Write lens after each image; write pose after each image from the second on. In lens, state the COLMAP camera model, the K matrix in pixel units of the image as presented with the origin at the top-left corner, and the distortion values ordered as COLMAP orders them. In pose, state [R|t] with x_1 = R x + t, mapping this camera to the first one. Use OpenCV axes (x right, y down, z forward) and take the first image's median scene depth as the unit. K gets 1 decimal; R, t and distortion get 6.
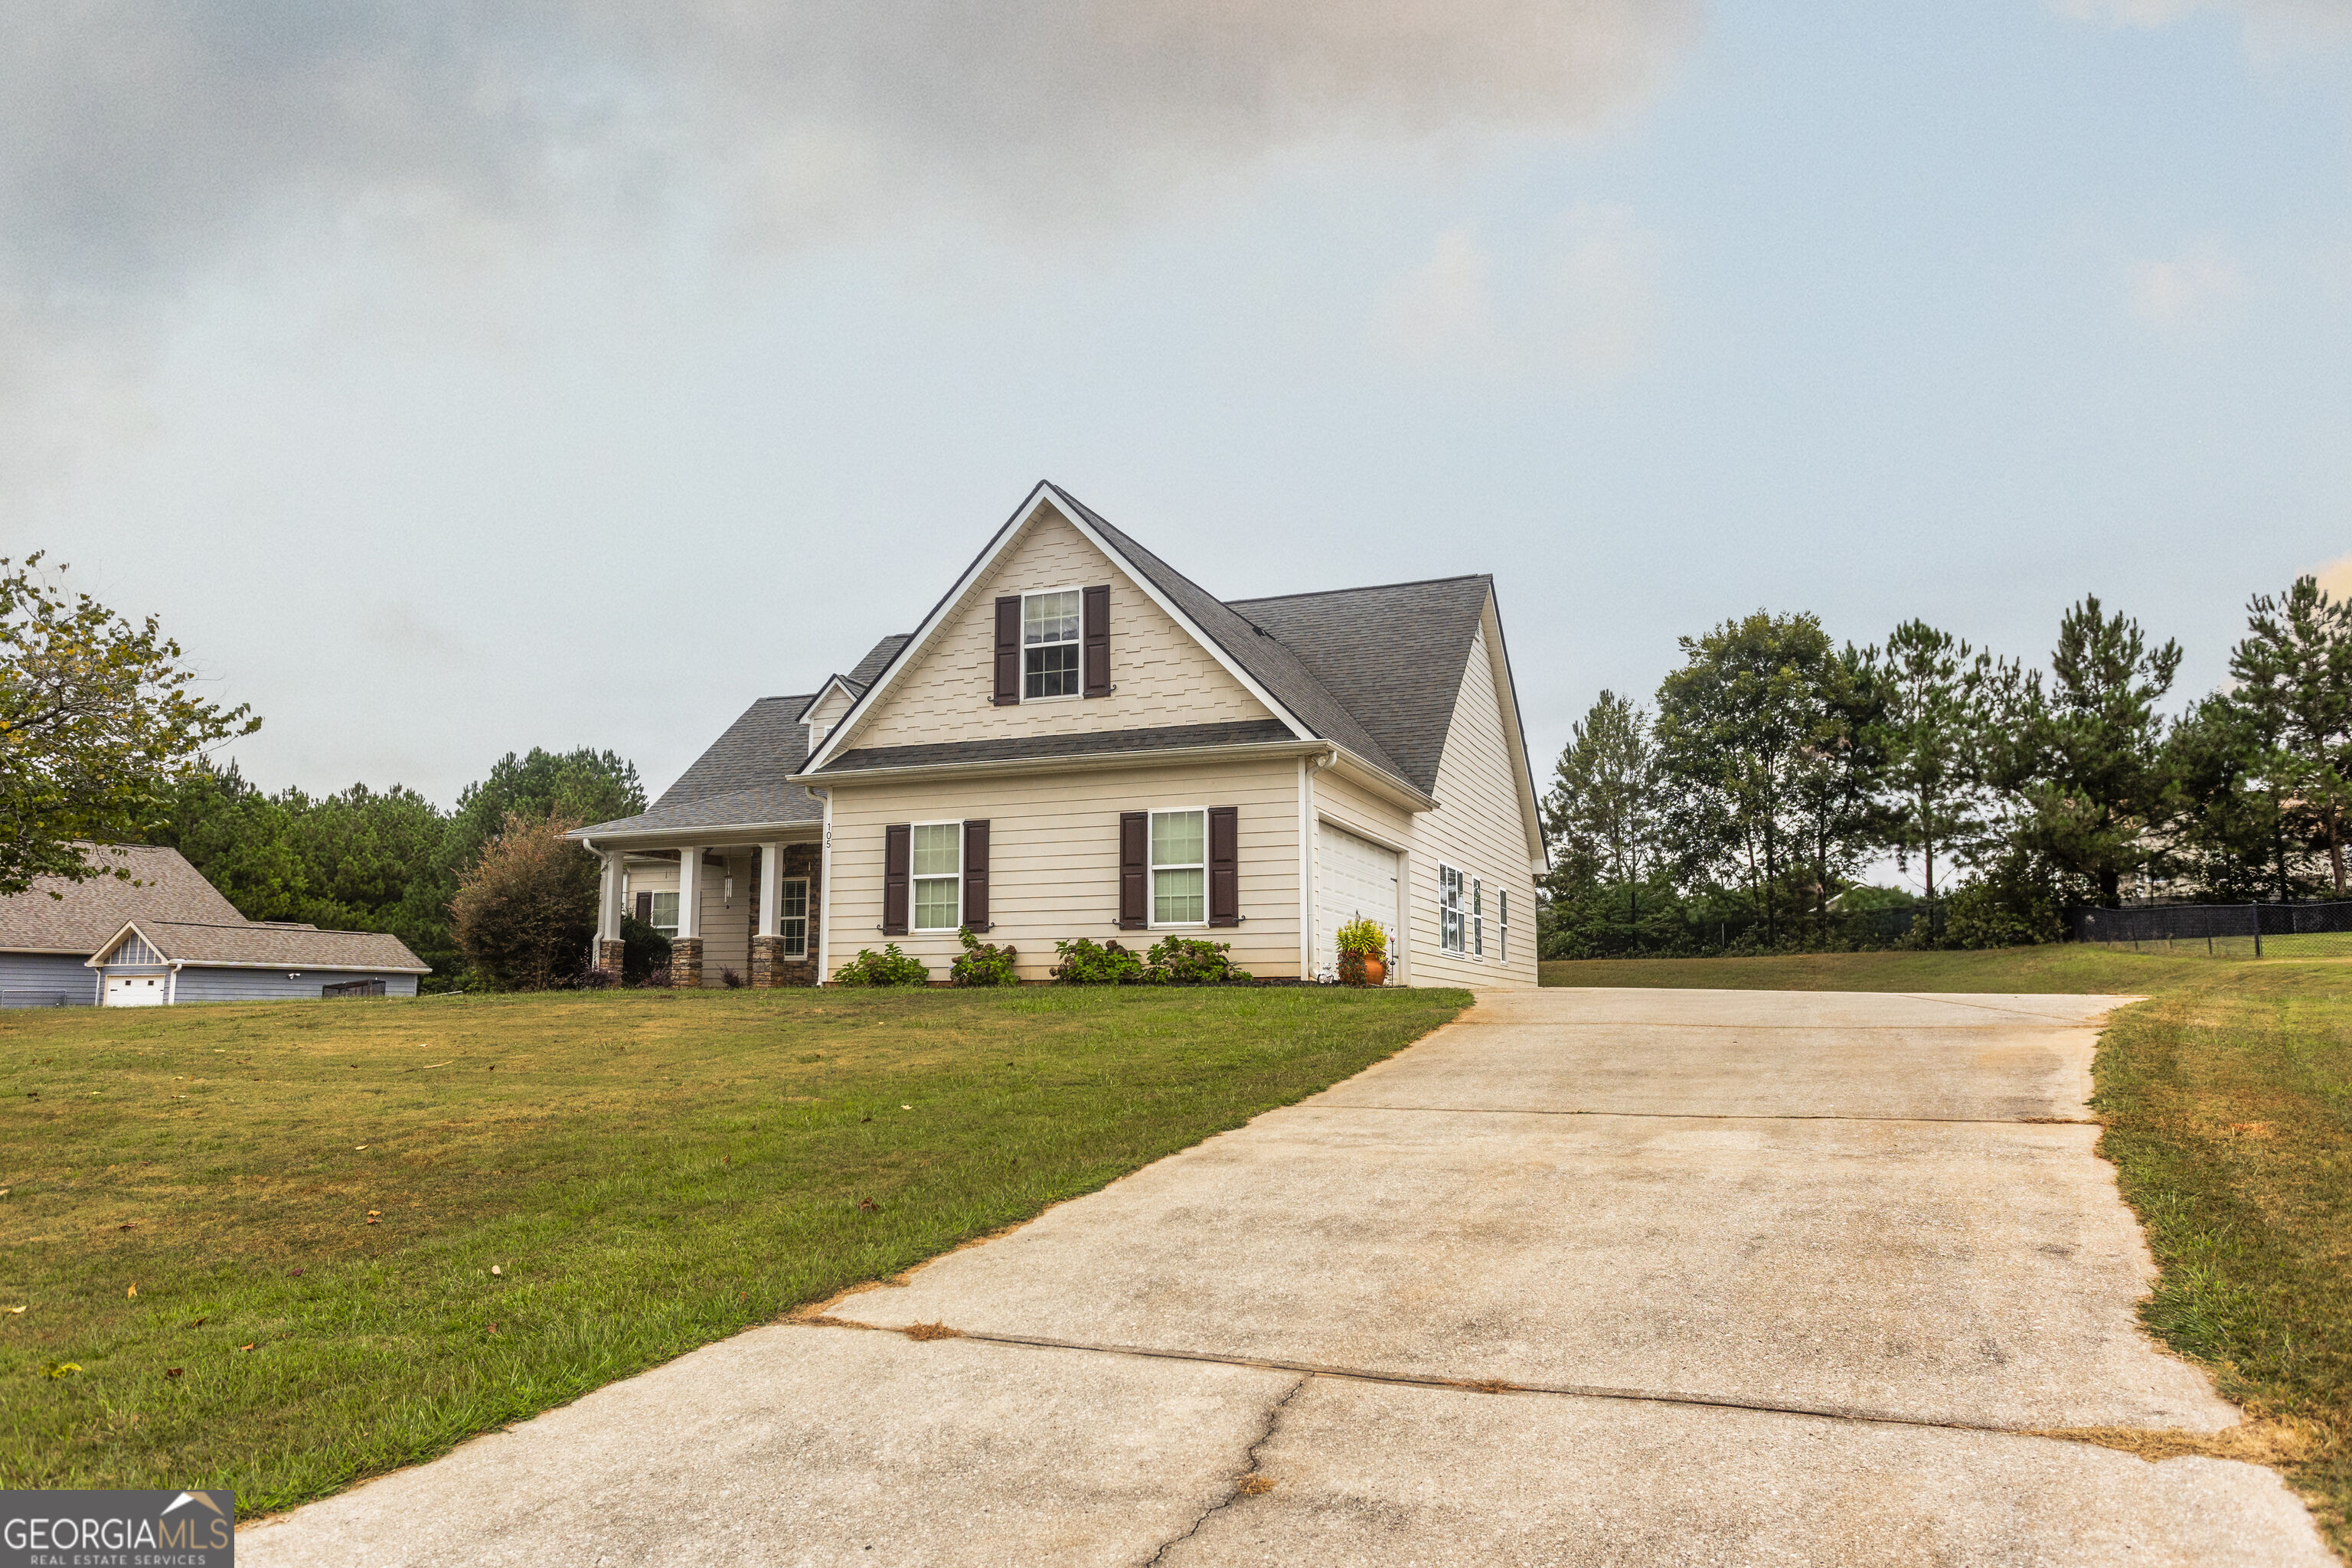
lens RADIAL K [[1722.0, 0, 1182.6], [0, 1722.0, 763.7], [0, 0, 1]] dist [0.037858, -0.005260]
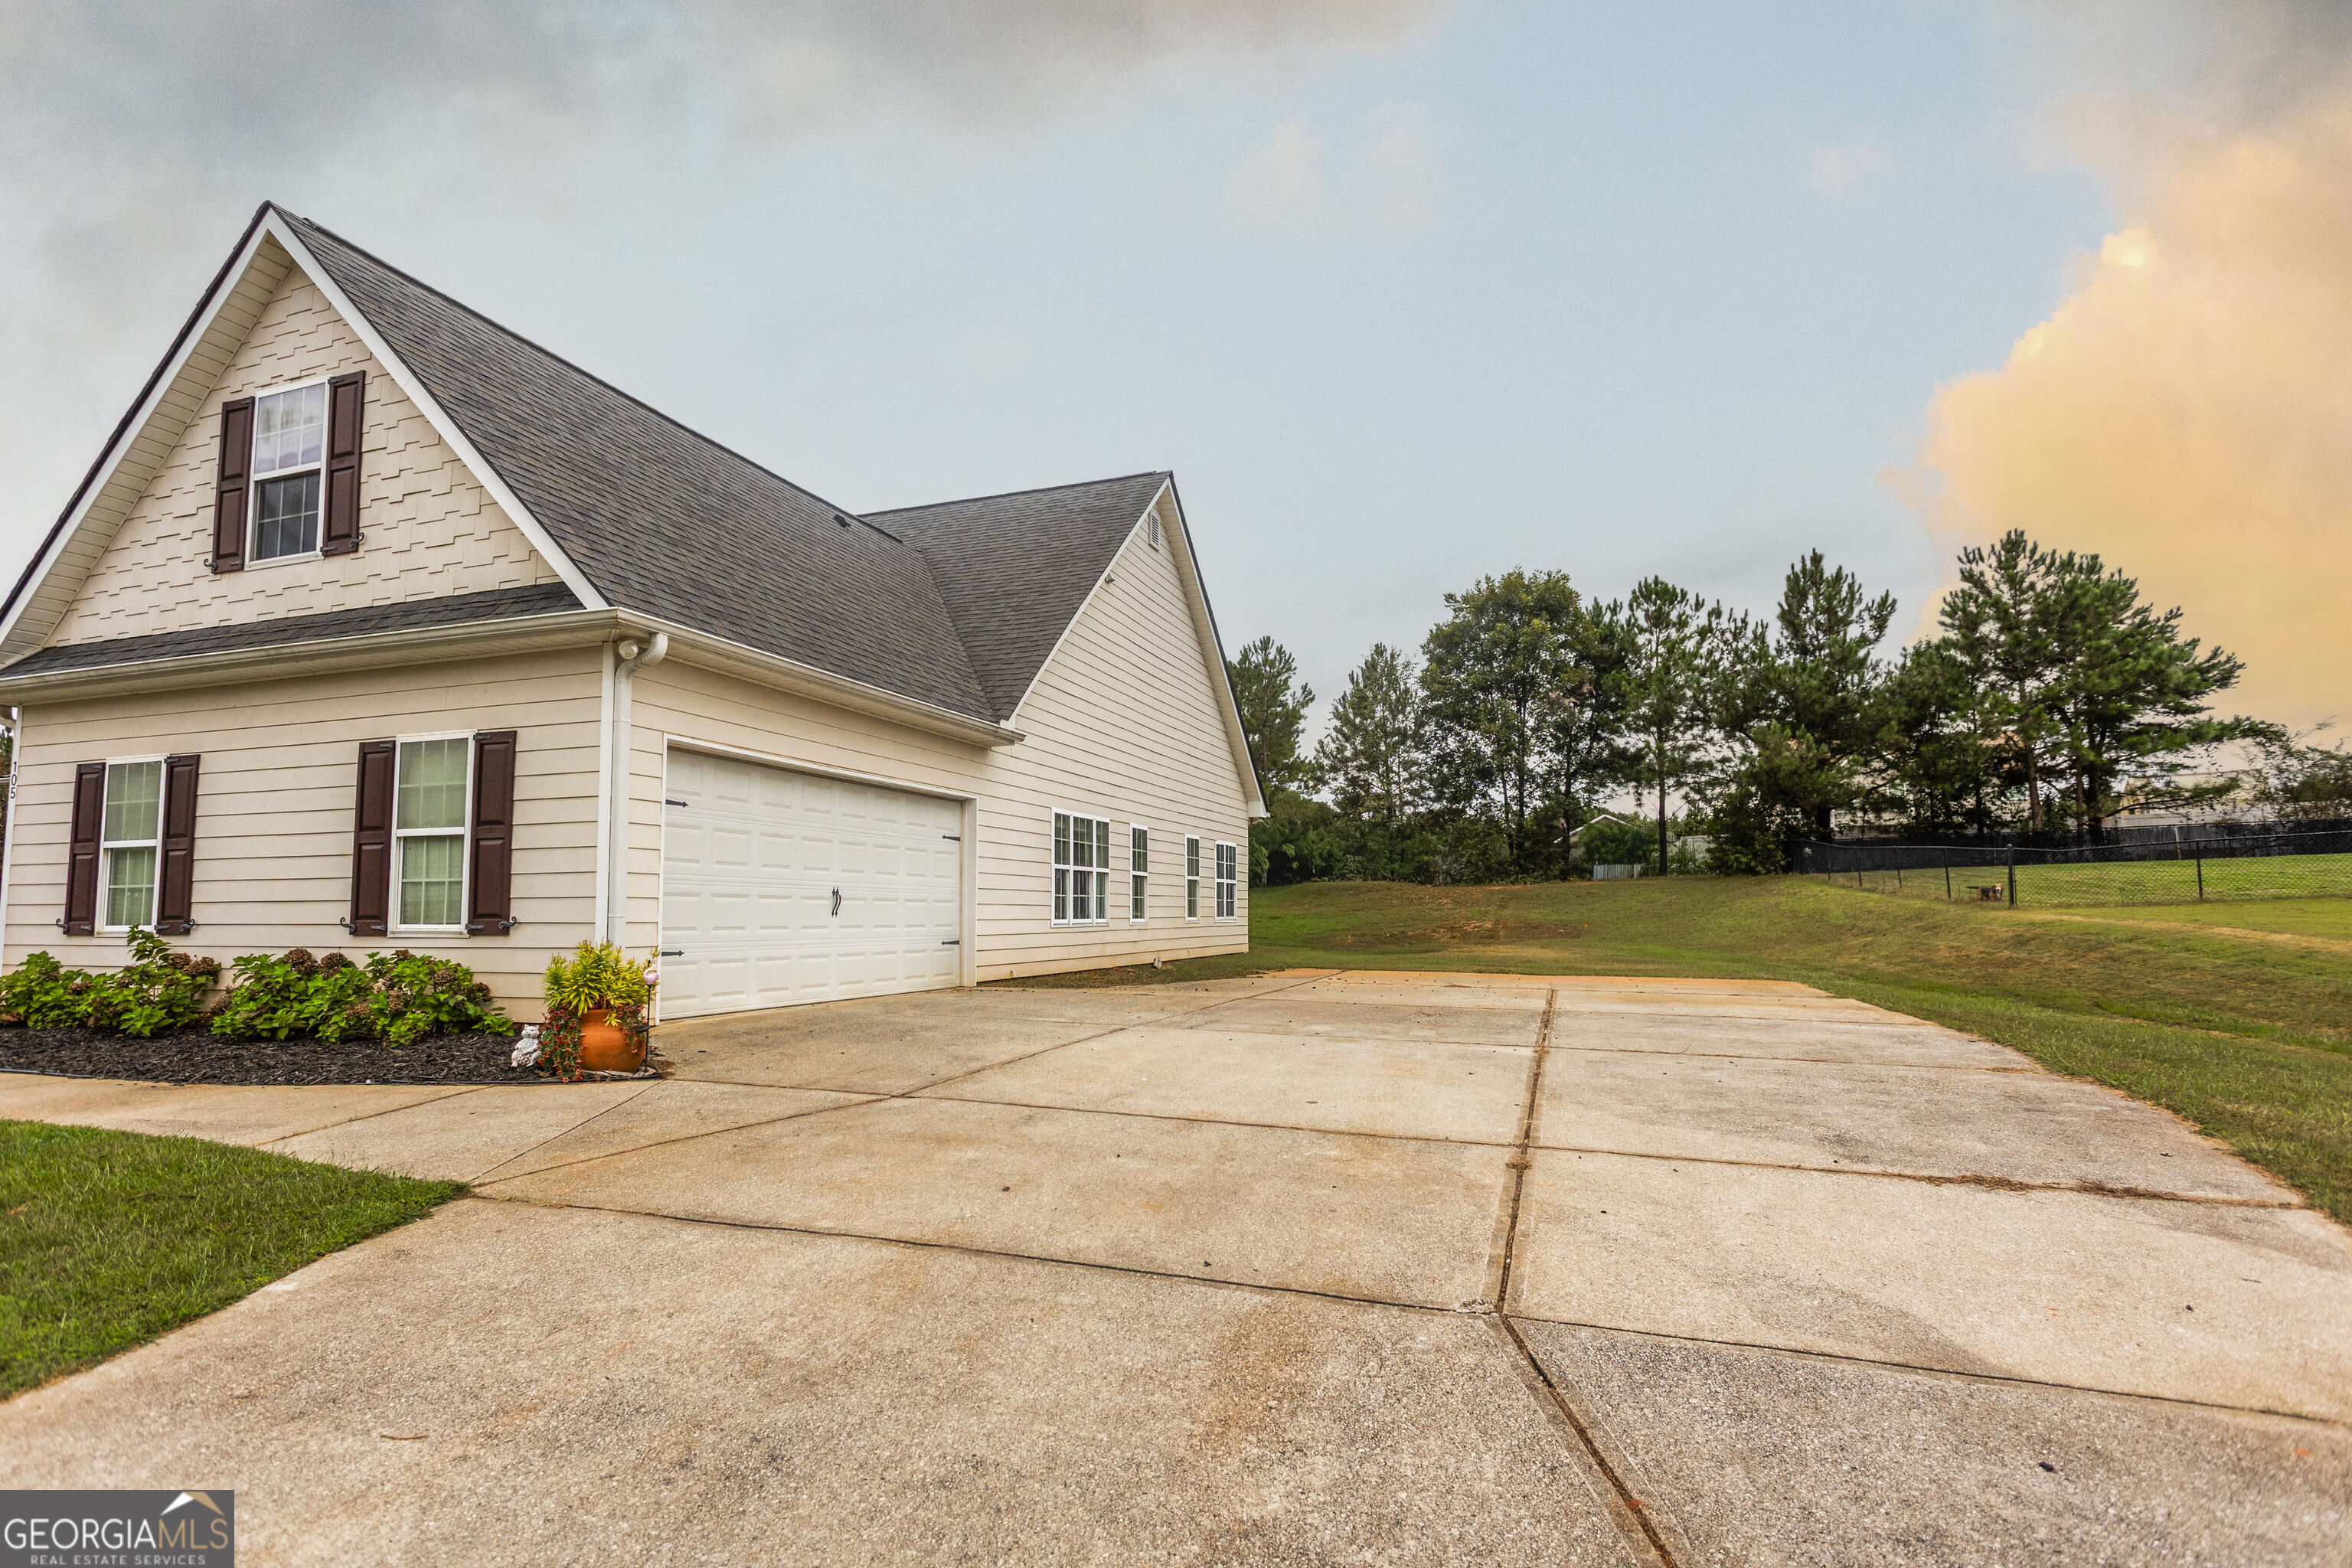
lens RADIAL K [[1231.5, 0, 1166.8], [0, 1231.5, 797.5], [0, 0, 1]] dist [0.003395, 0.000915]
pose [[0.999676, -0.002339, 0.025345, 0.107911], [0.000804, 0.998174, 0.060392, 0.009981], [-0.025440, -0.060352, 0.997853, 0.254592]]
